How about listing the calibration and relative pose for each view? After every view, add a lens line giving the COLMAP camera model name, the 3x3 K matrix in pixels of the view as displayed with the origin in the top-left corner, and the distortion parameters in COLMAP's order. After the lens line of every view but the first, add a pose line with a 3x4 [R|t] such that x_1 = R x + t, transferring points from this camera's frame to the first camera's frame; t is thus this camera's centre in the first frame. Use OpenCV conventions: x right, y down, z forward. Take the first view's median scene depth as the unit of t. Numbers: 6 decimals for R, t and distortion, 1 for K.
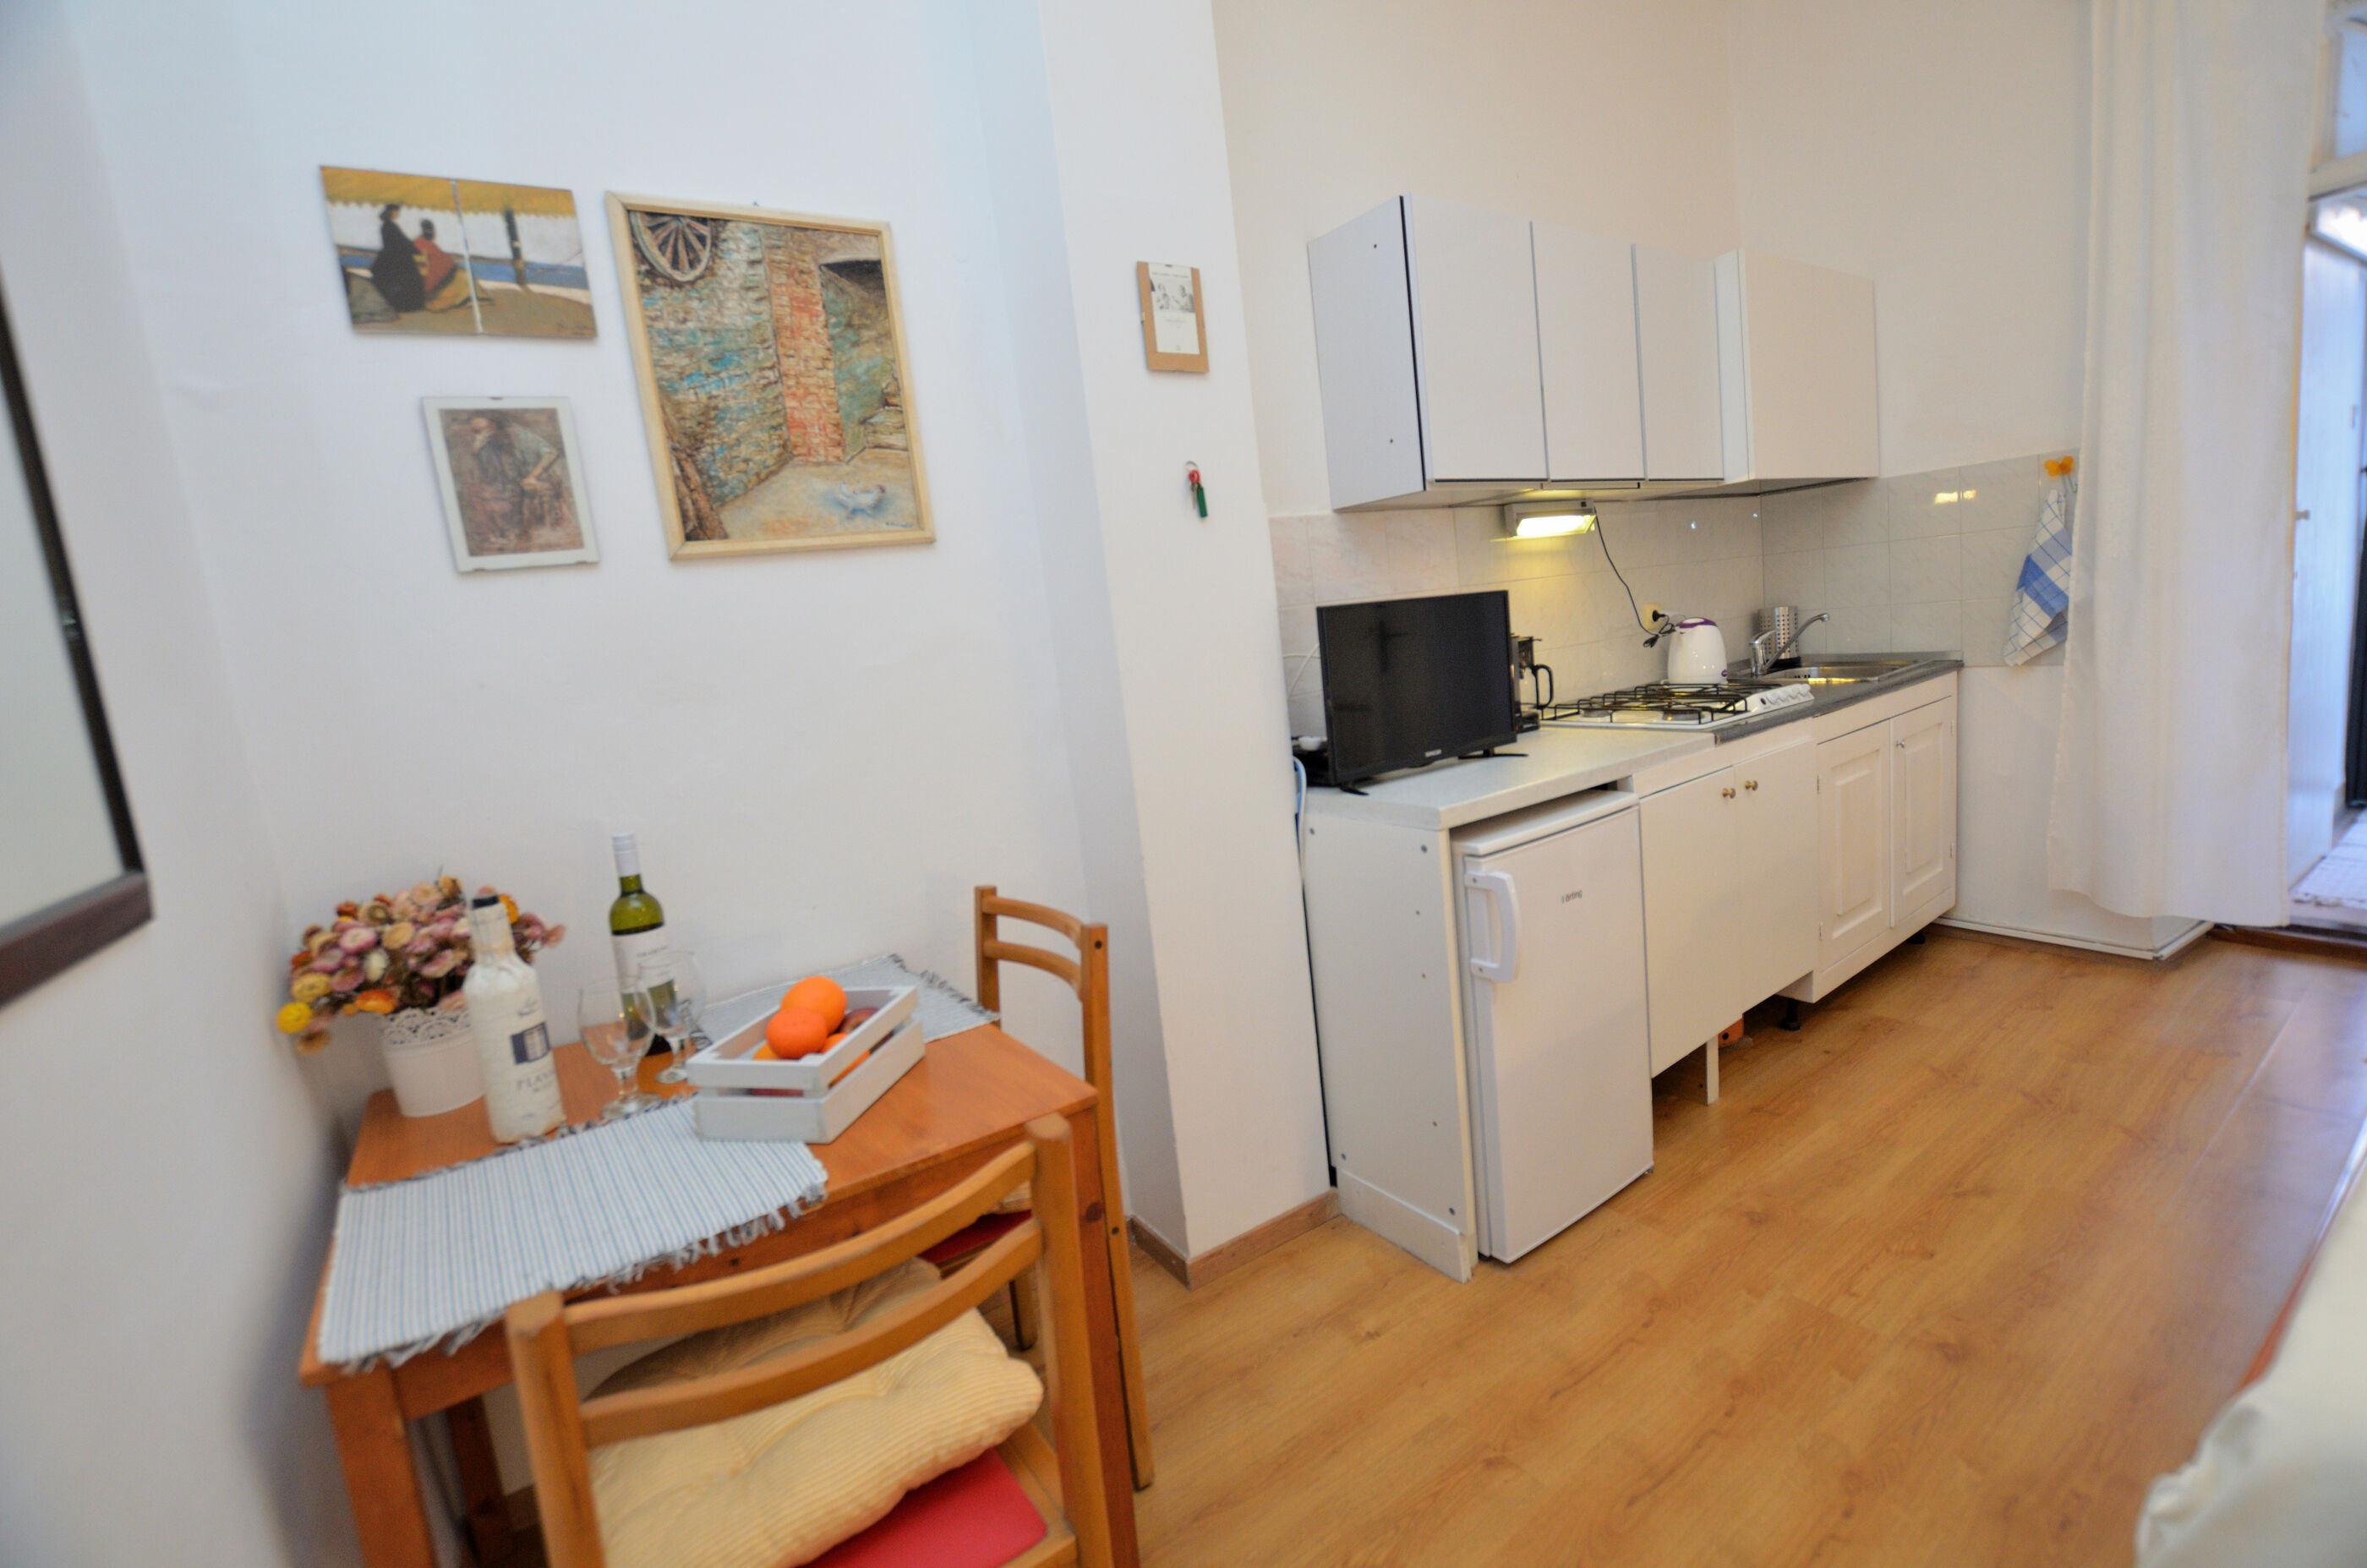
lens RADIAL K [[1033.1, 0, 1191.0], [0, 1033.1, 779.2], [0, 0, 1]] dist [-0.023770, 0.000439]
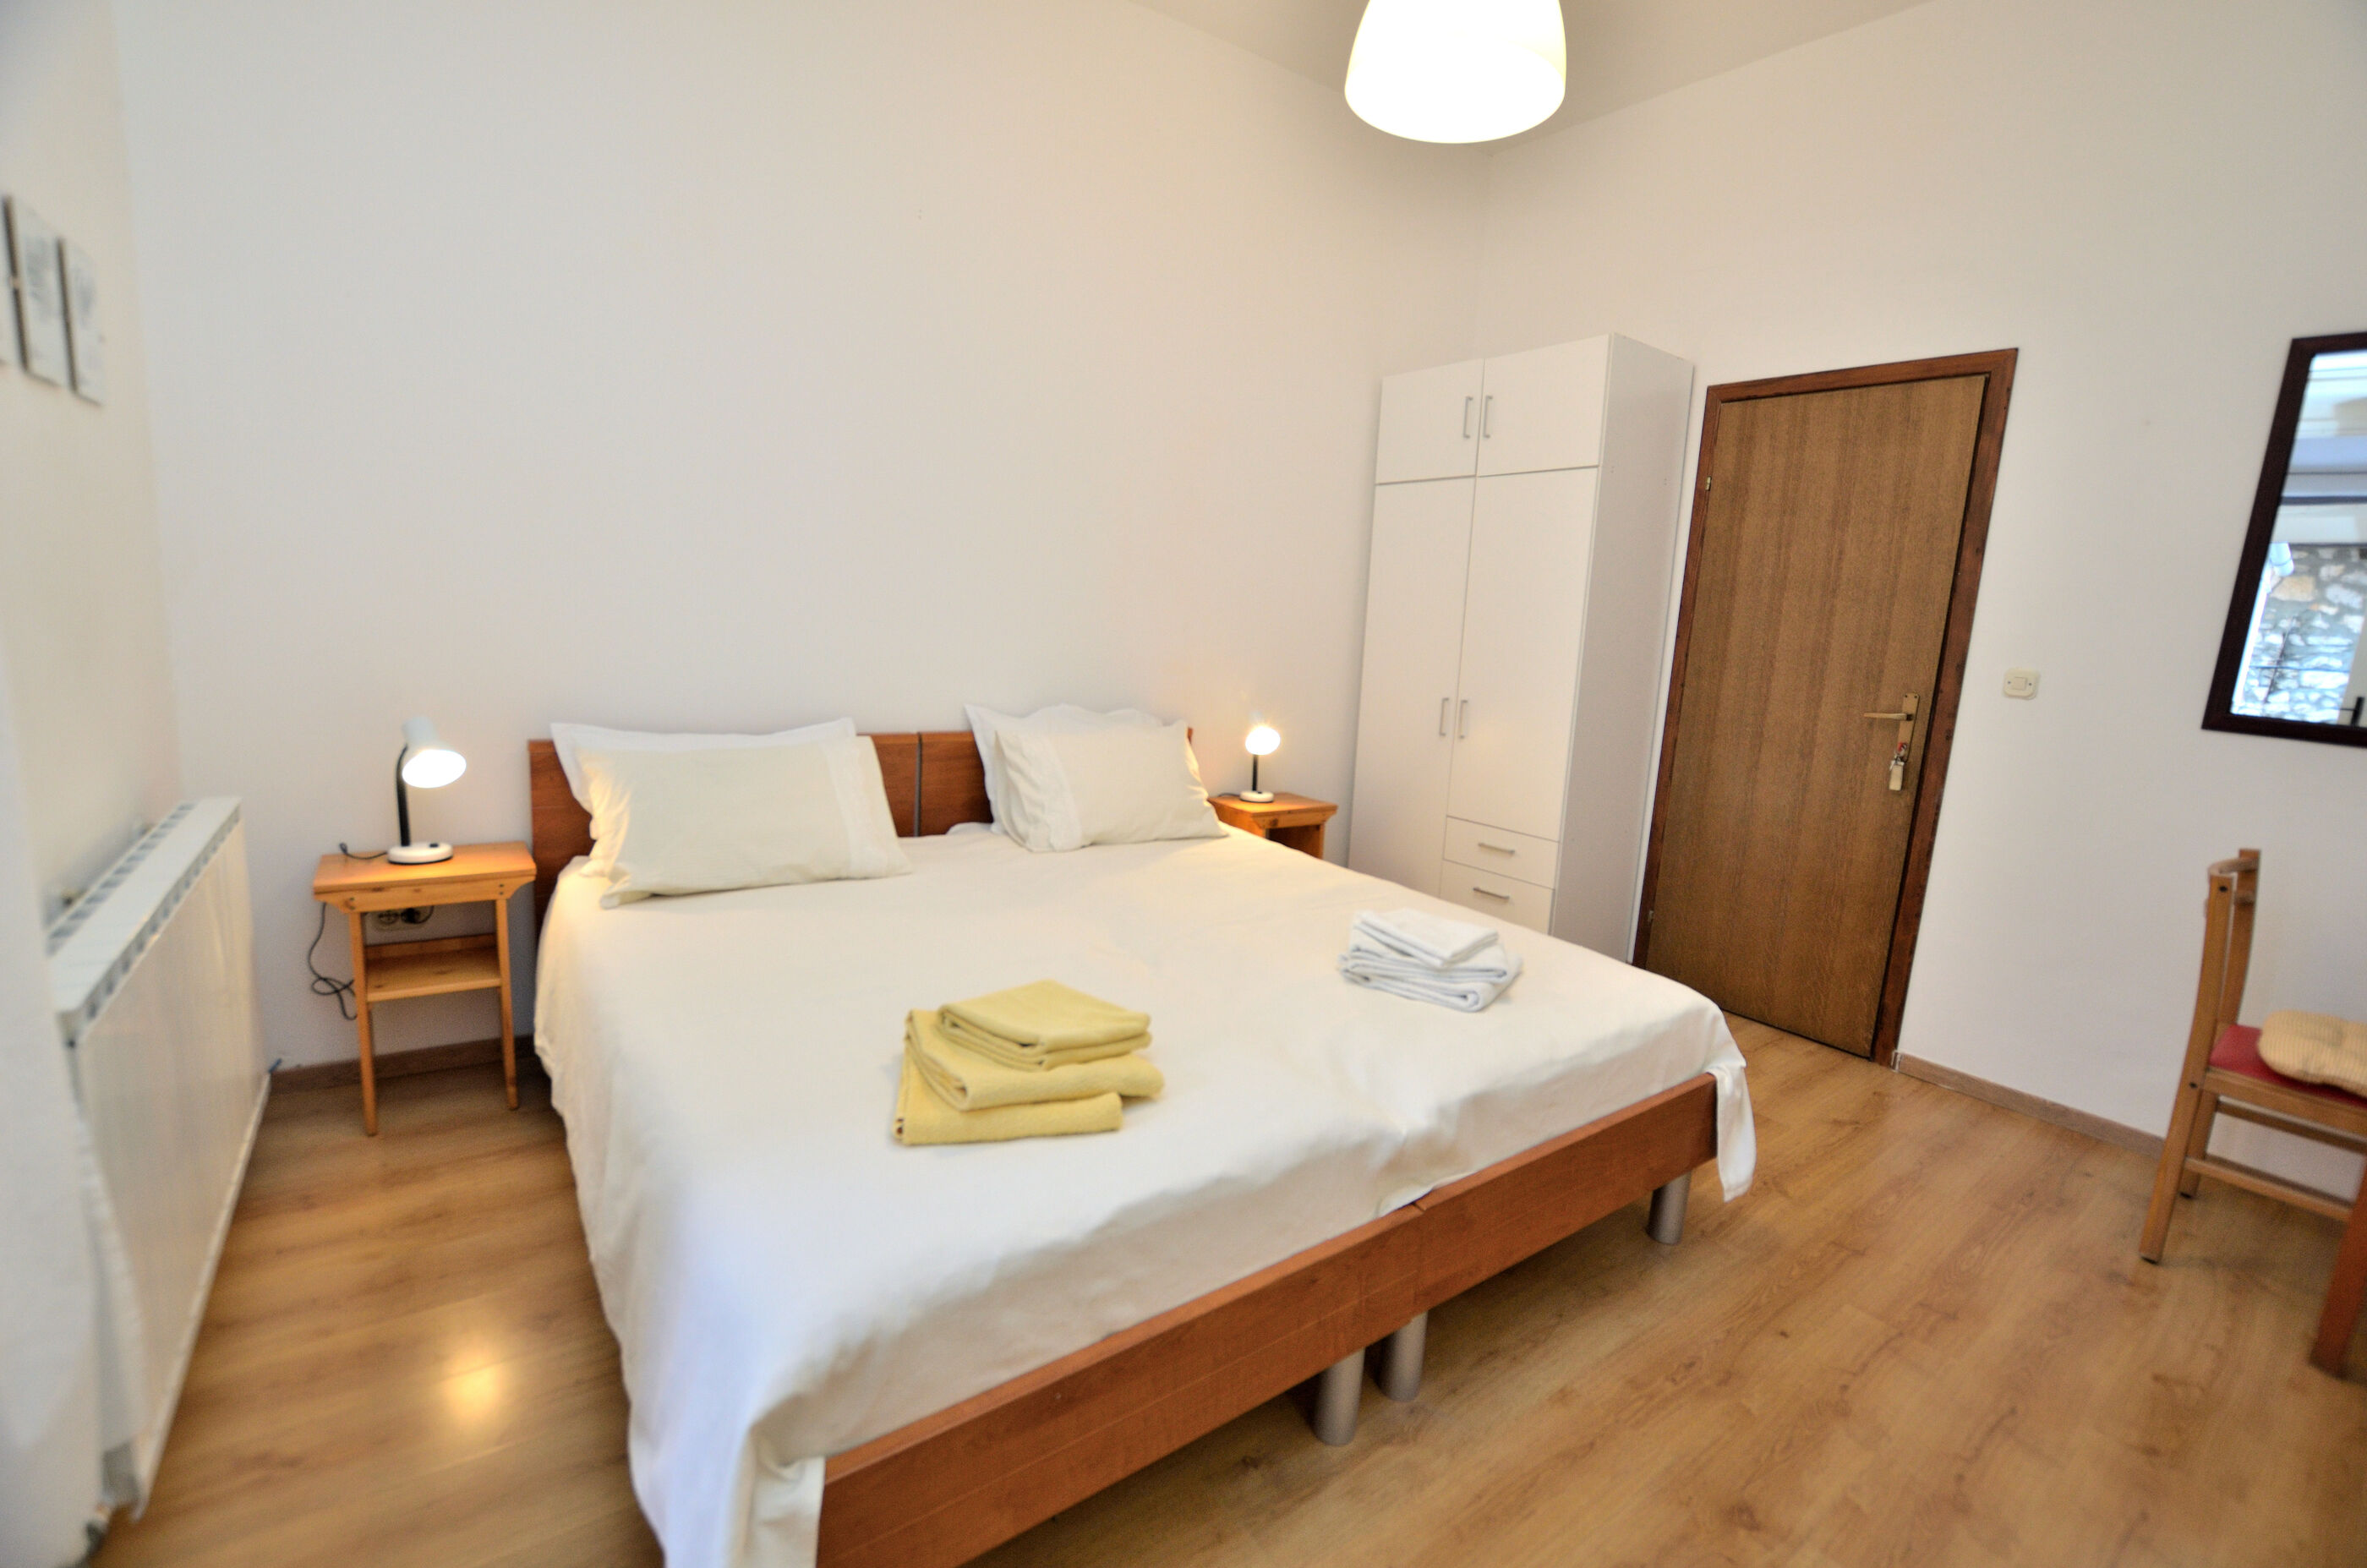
lens RADIAL K [[1049.0, 0, 1183.5], [0, 1049.0, 784.0], [0, 0, 1]] dist [-0.021479, 0.000676]
pose [[-0.998171, 0.054936, -0.025237, 1.026492], [0.043238, 0.940482, 0.337082, -0.339766], [0.042253, 0.335374, -0.941137, 1.345672]]
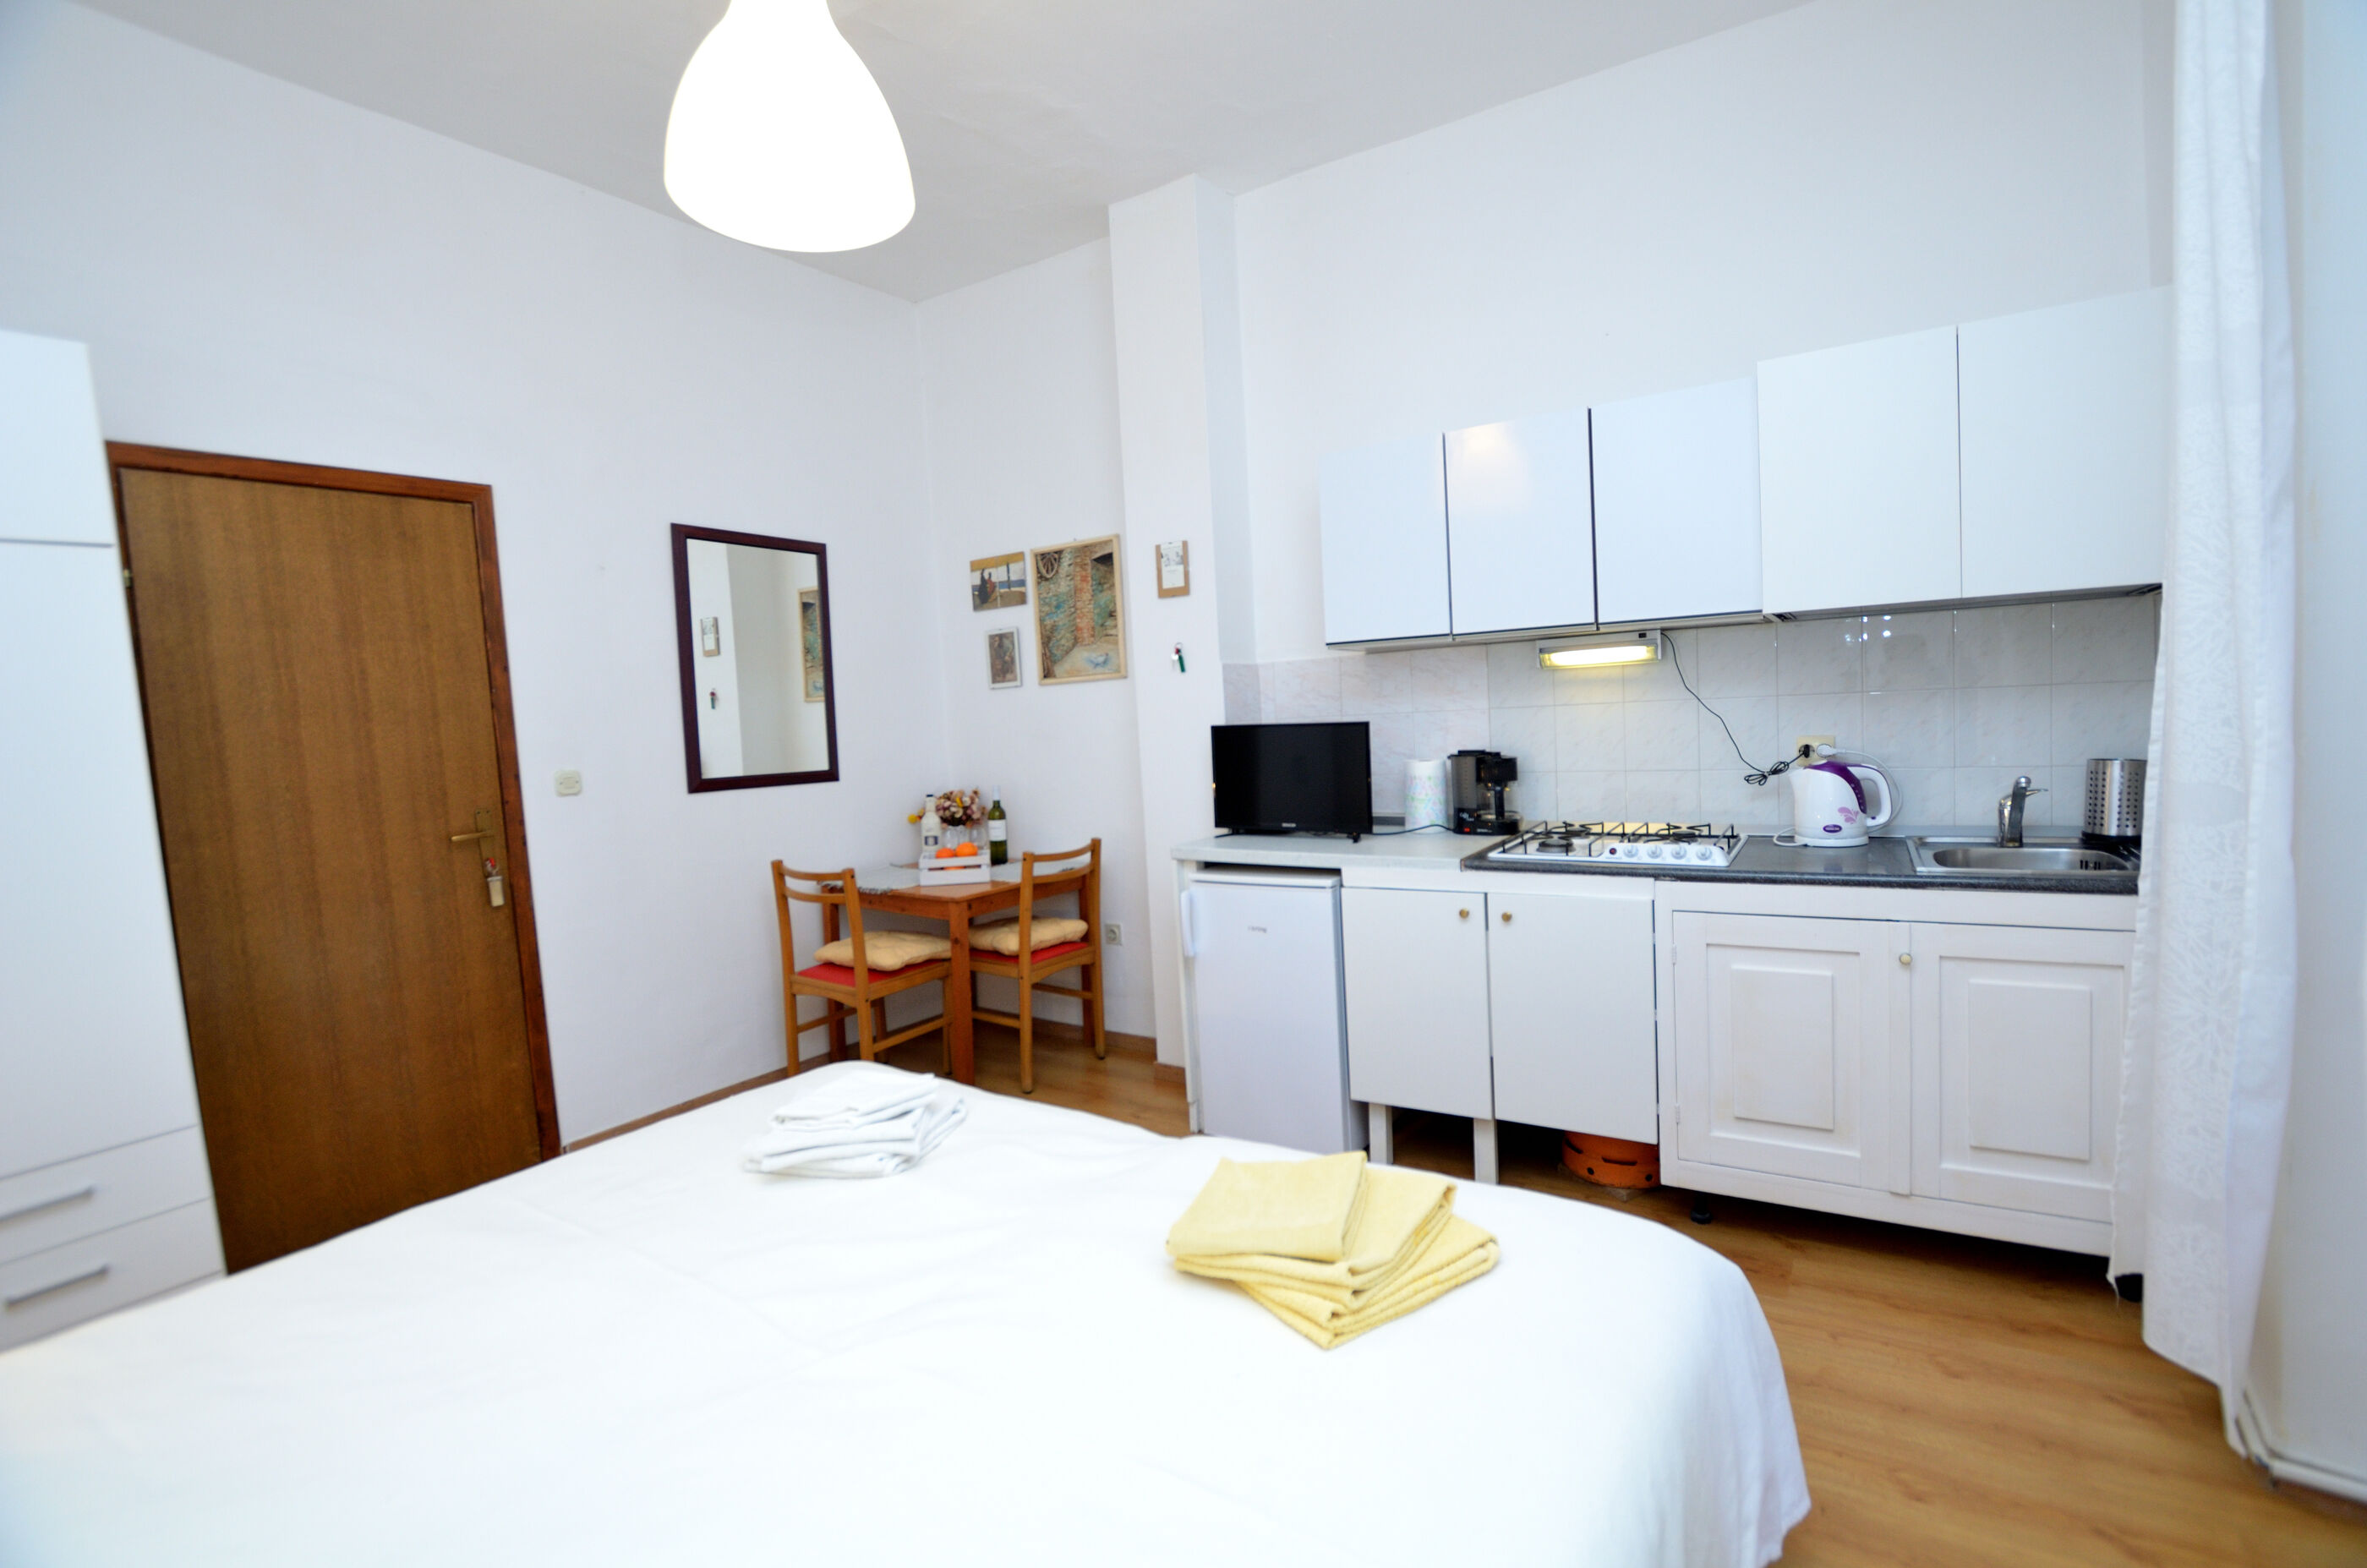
lens RADIAL K [[1049.0, 0, 1183.5], [0, 1049.0, 784.0], [0, 0, 1]] dist [-0.021479, 0.000676]
pose [[0.366739, 0.151061, -0.917978, 1.683842], [-0.134386, 0.984982, 0.108399, -0.246017], [0.920567, 0.083609, 0.381532, 0.281115]]
